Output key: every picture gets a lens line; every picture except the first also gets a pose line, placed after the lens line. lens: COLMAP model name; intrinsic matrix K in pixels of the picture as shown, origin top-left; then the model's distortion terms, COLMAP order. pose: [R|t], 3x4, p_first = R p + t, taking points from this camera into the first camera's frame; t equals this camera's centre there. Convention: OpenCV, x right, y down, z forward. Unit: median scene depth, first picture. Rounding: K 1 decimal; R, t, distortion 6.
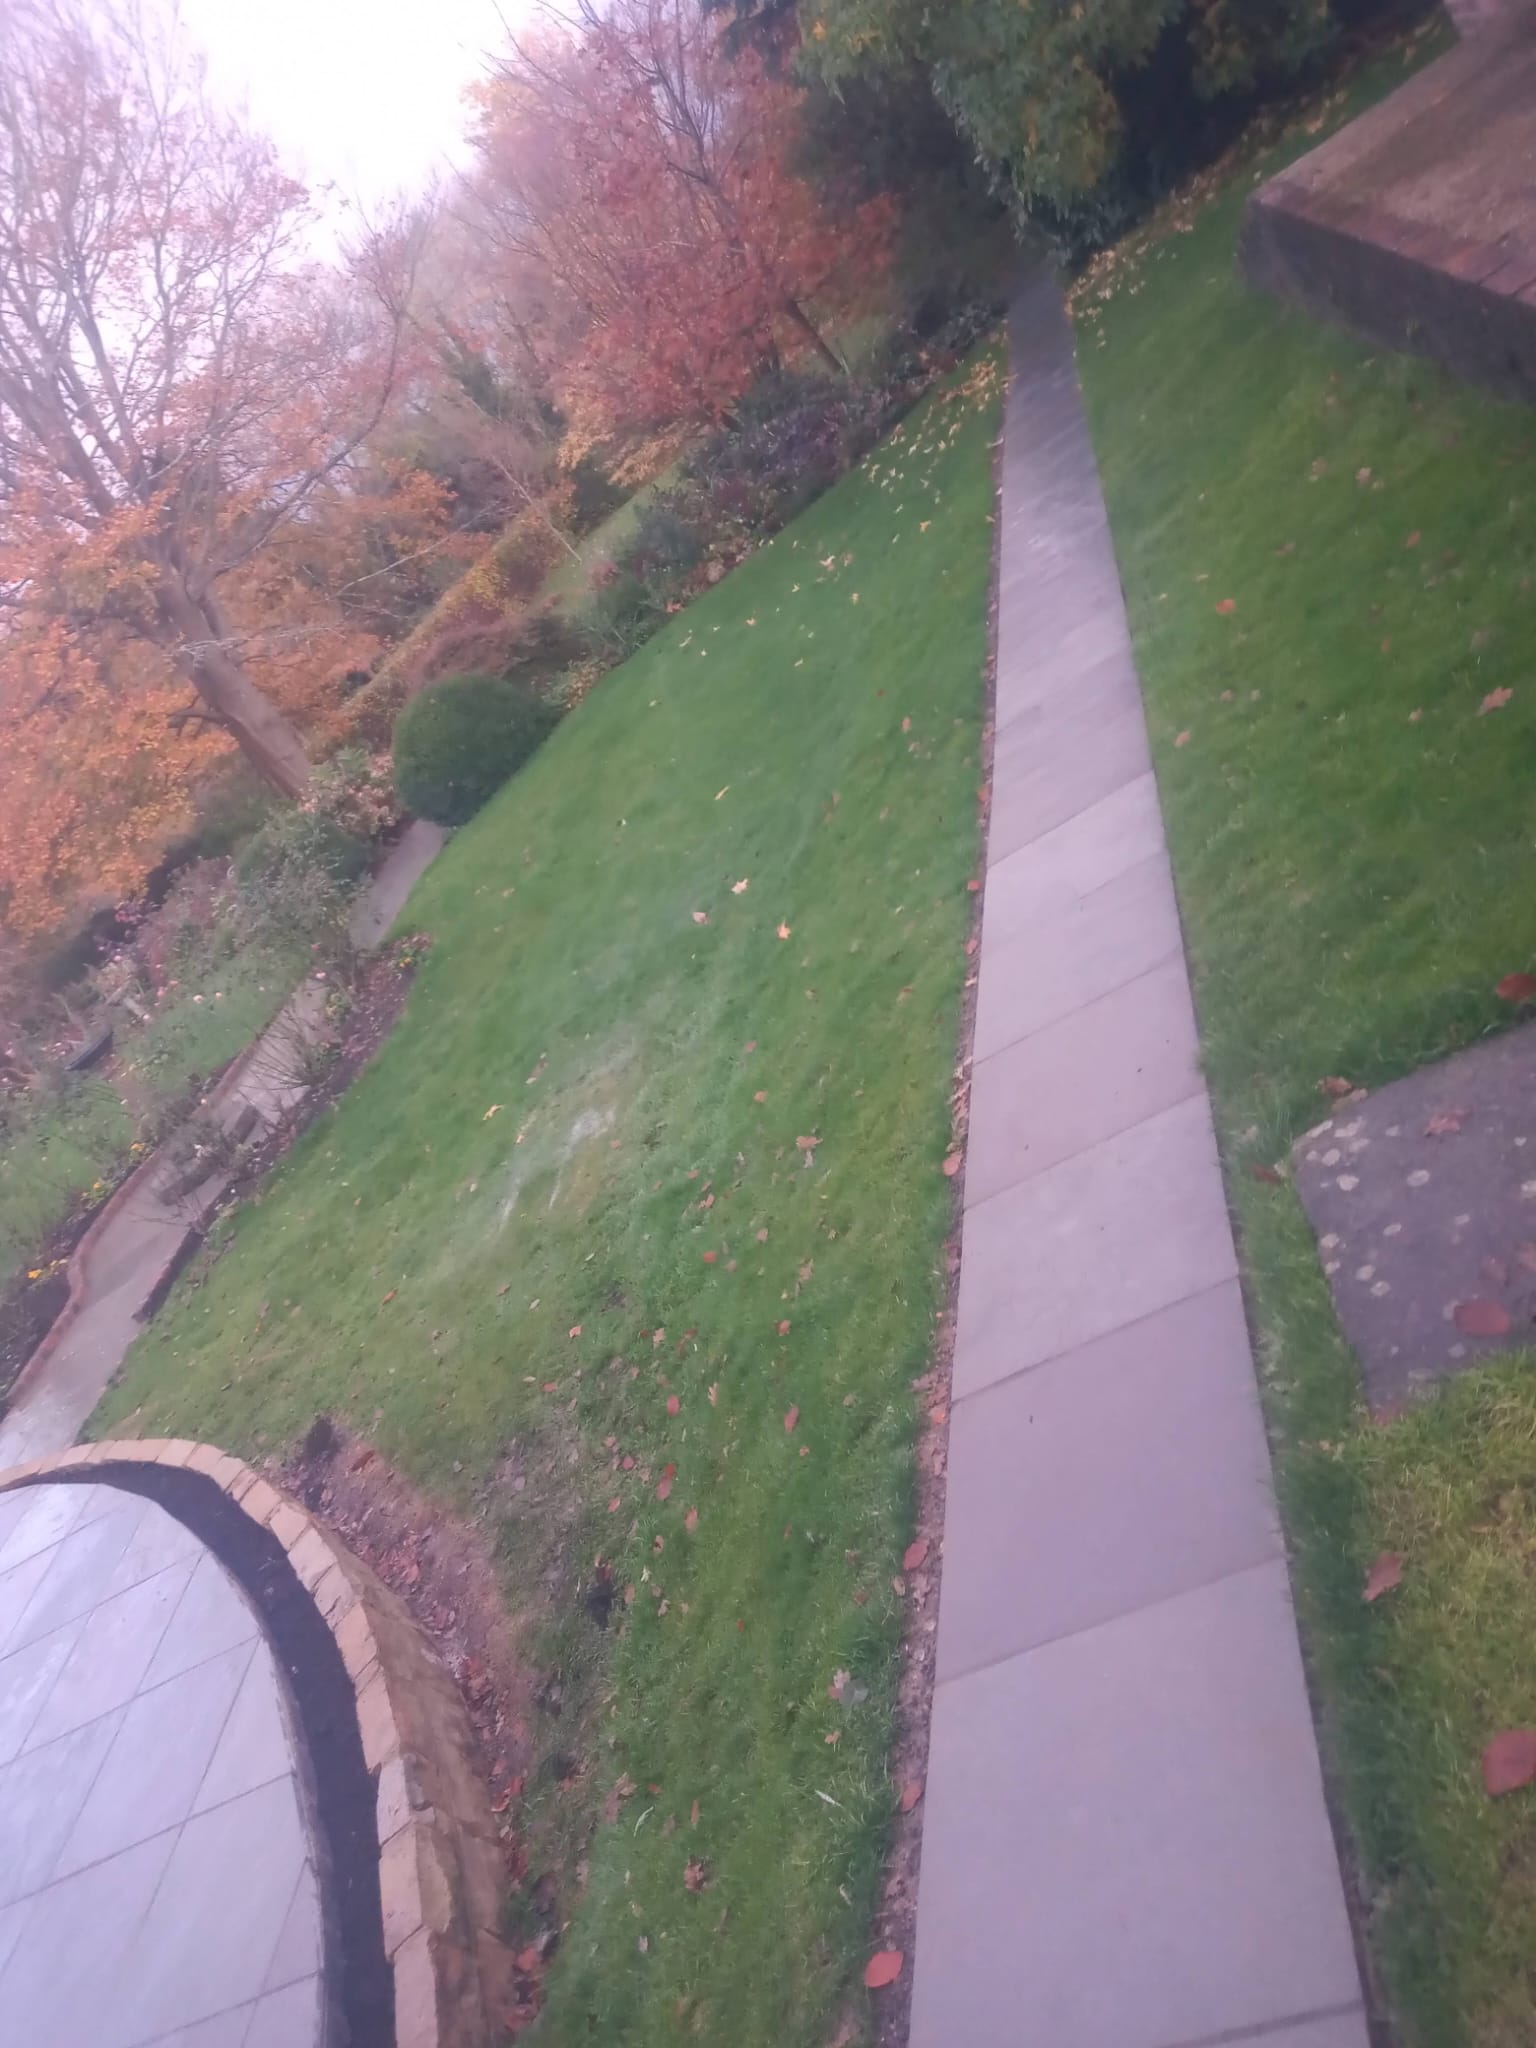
lens RADIAL K [[1609.2, 0, 770.9], [0, 1609.2, 1097.1], [0, 0, 1]] dist [0.062744, -0.114424]
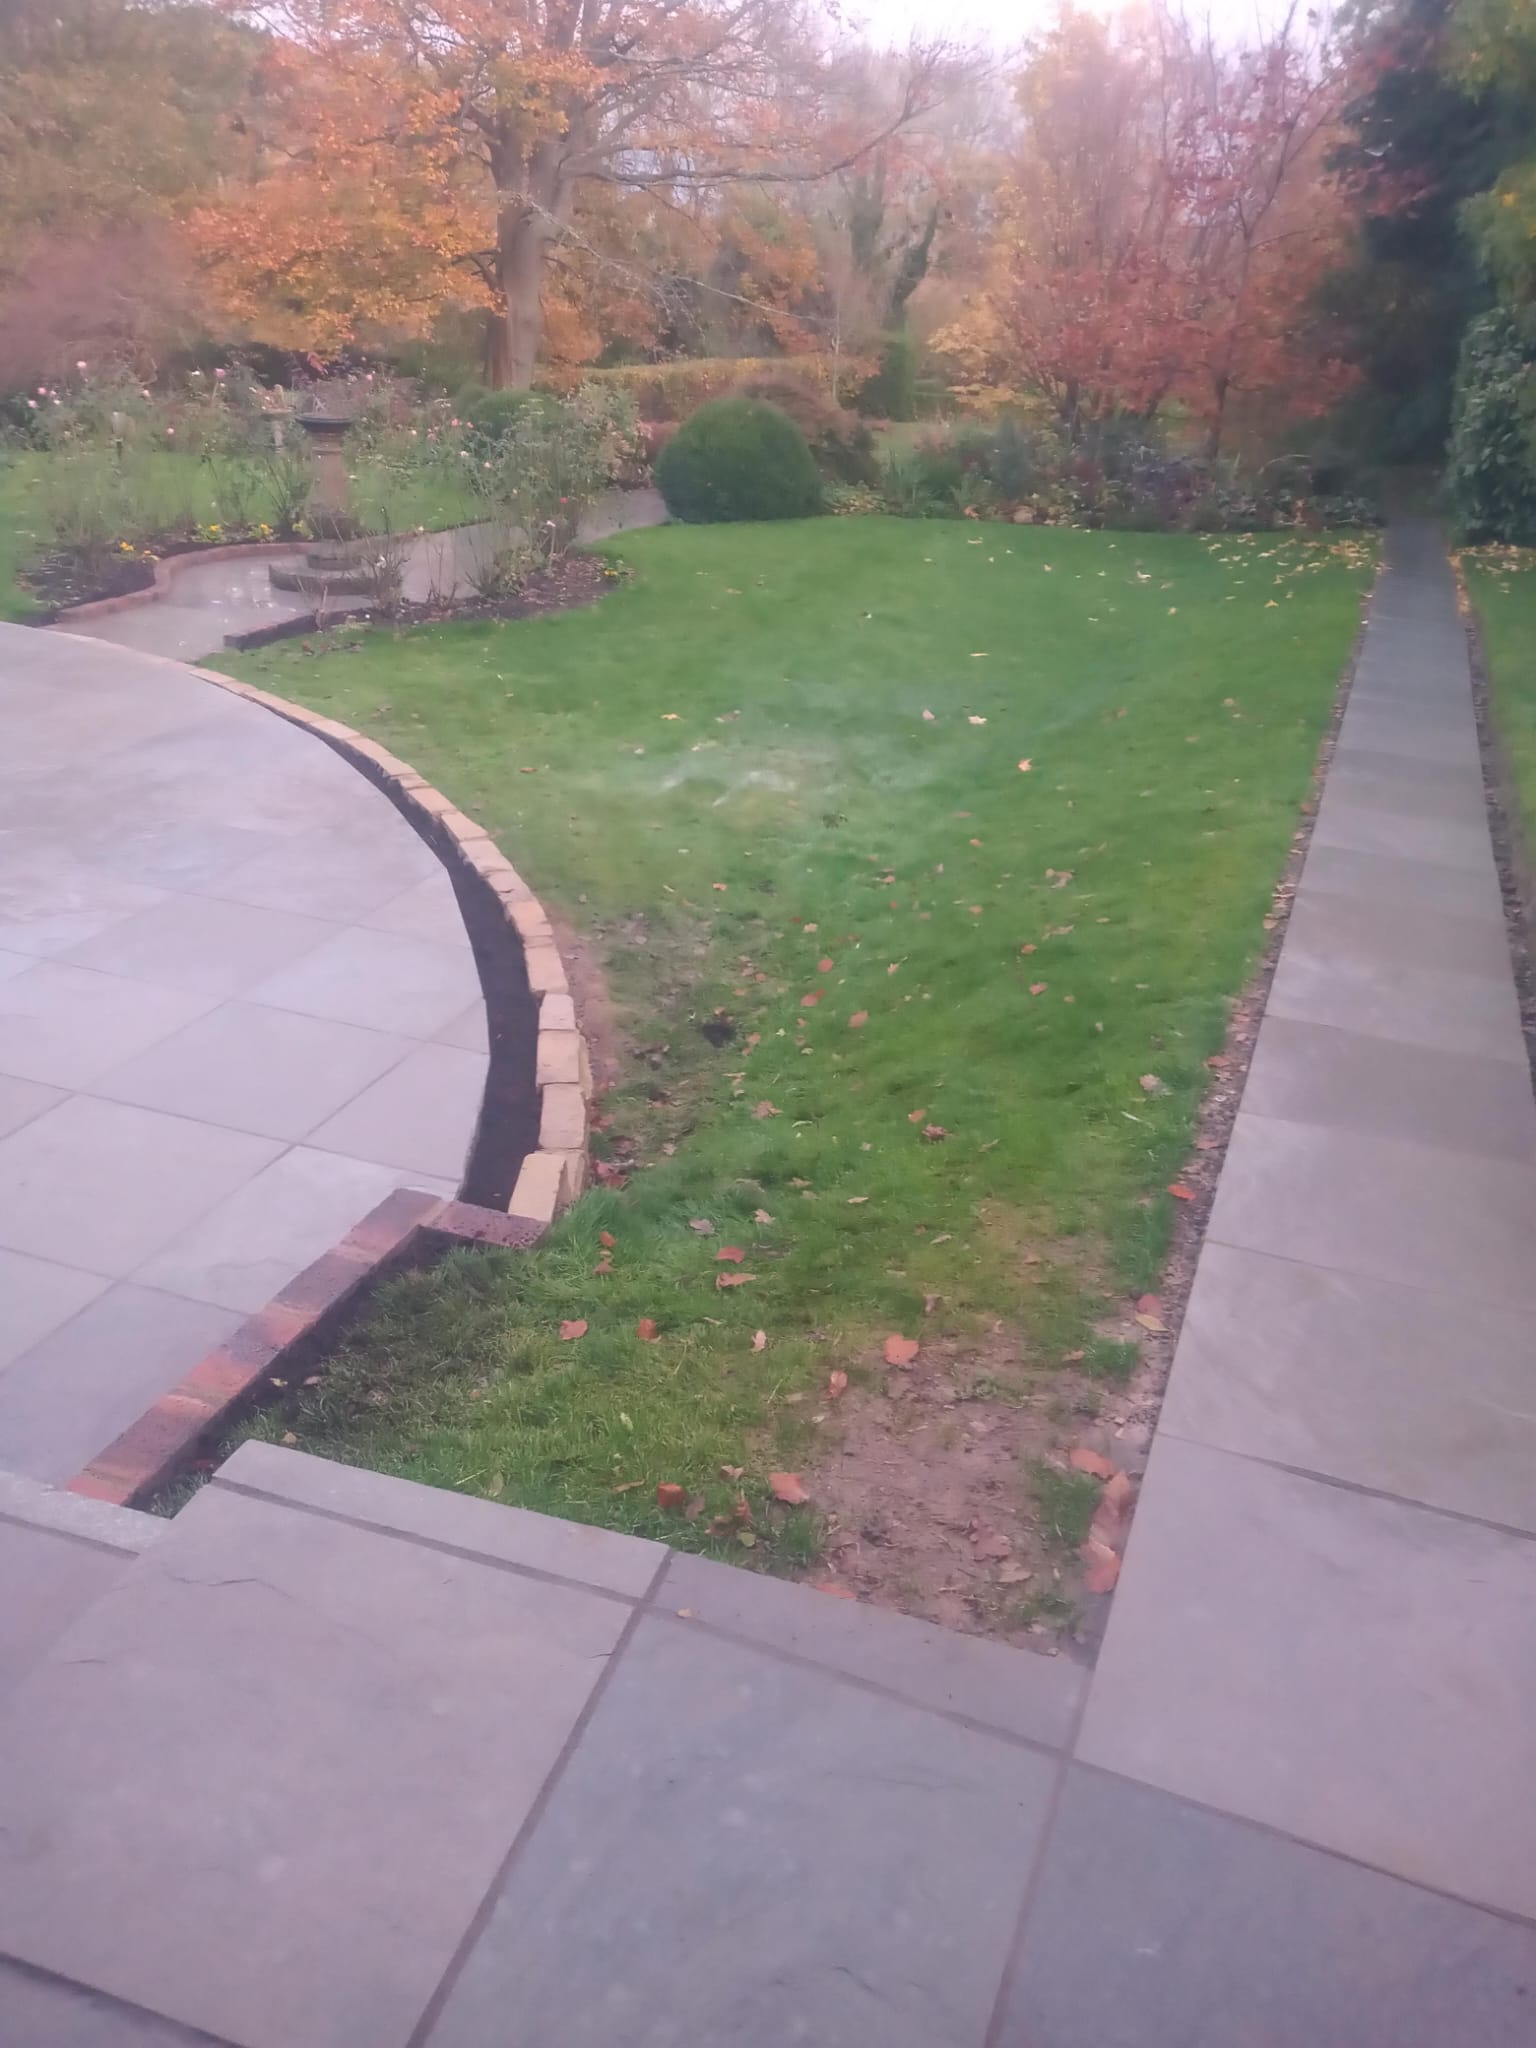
lens RADIAL K [[1654.8, 0, 768.0], [0, 1654.8, 1024.0], [0, 0, 1]] dist [-0.003762, 0.022744]
pose [[0.741270, 0.663757, 0.099724, -0.063095], [-0.662709, 0.747330, -0.048123, 0.106360], [-0.106468, -0.030416, 0.993851, -0.056300]]
